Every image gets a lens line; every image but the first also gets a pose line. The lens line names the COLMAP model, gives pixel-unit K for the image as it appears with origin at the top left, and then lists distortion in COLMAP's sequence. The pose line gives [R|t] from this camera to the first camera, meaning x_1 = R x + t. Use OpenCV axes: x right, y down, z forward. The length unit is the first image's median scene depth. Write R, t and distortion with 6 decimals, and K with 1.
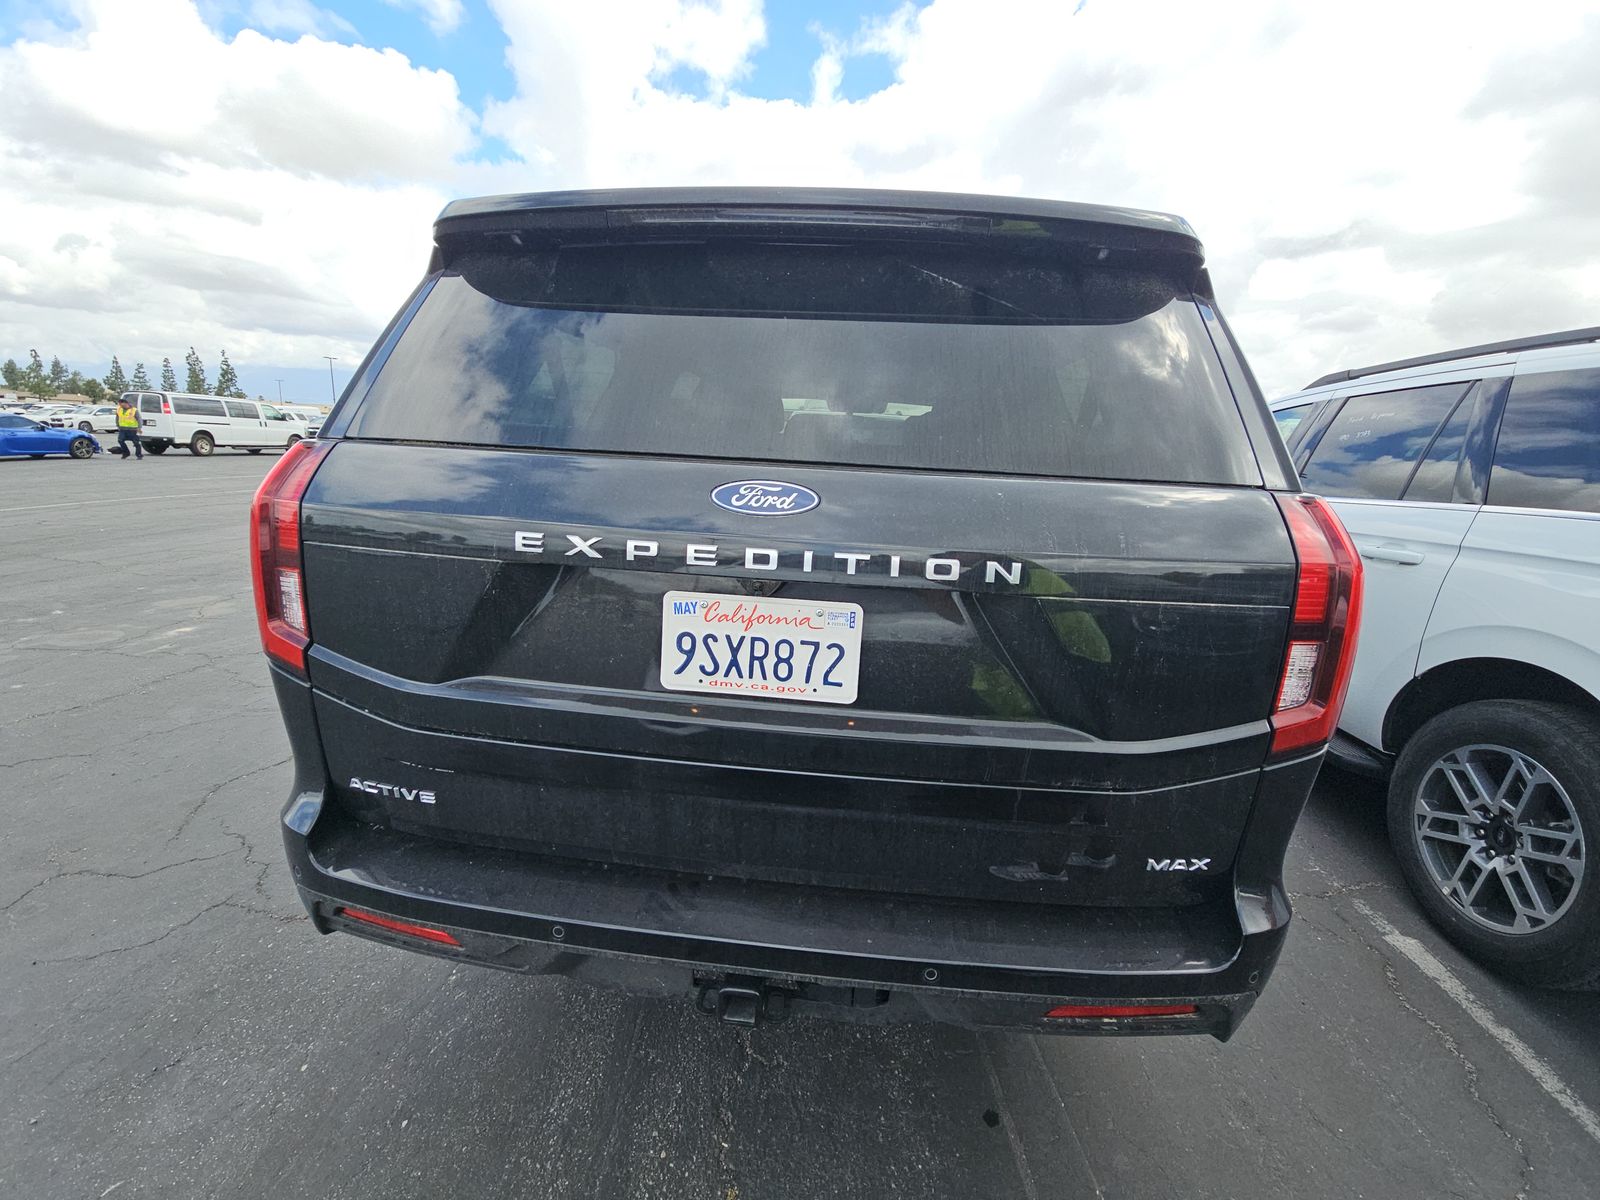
lens RADIAL K [[700.5, 0, 800.0], [0, 700.5, 600.0], [0, 0, 1]] dist [0.001350, -0.007537]
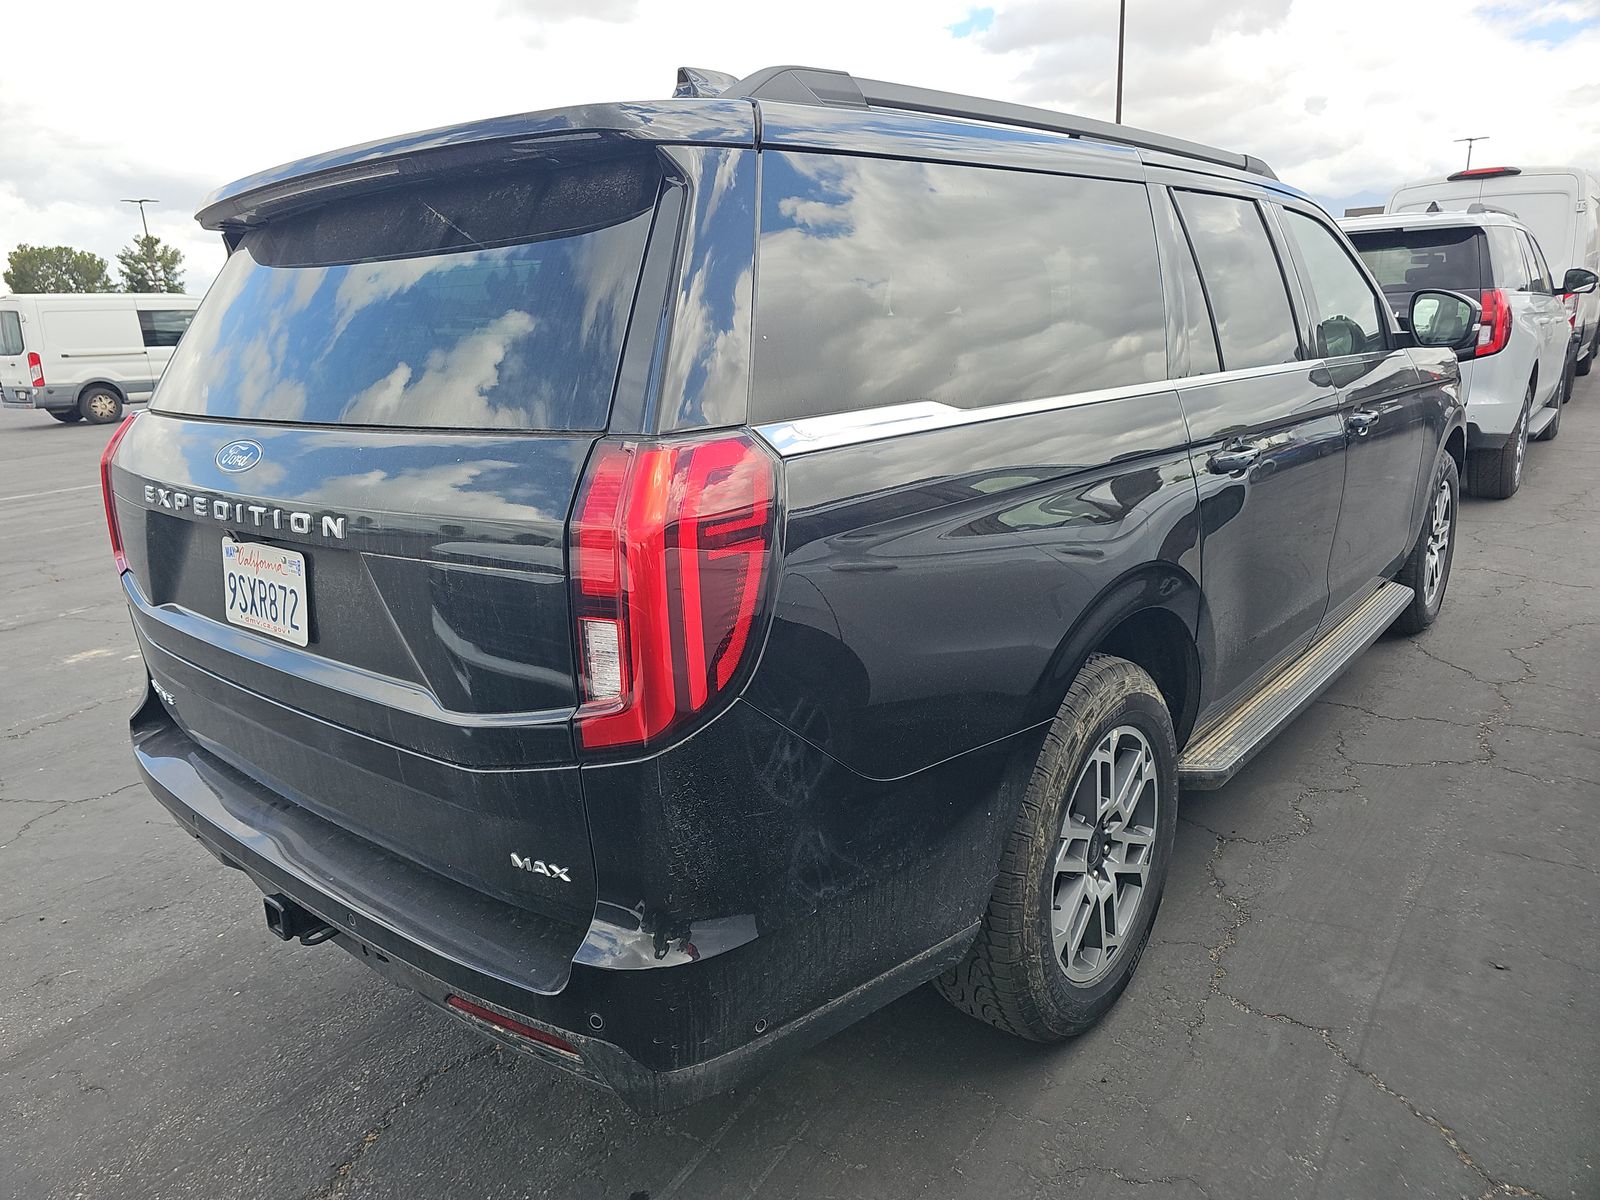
lens RADIAL K [[1104.6, 0, 773.1], [0, 1104.6, 601.0], [0, 0, 1]] dist [0.057018, -0.038592]
pose [[0.794769, 0.062639, -0.603671, 1.656606], [-0.051102, 0.998034, 0.036281, -0.020803], [0.604757, 0.002014, 0.796408, 0.071618]]
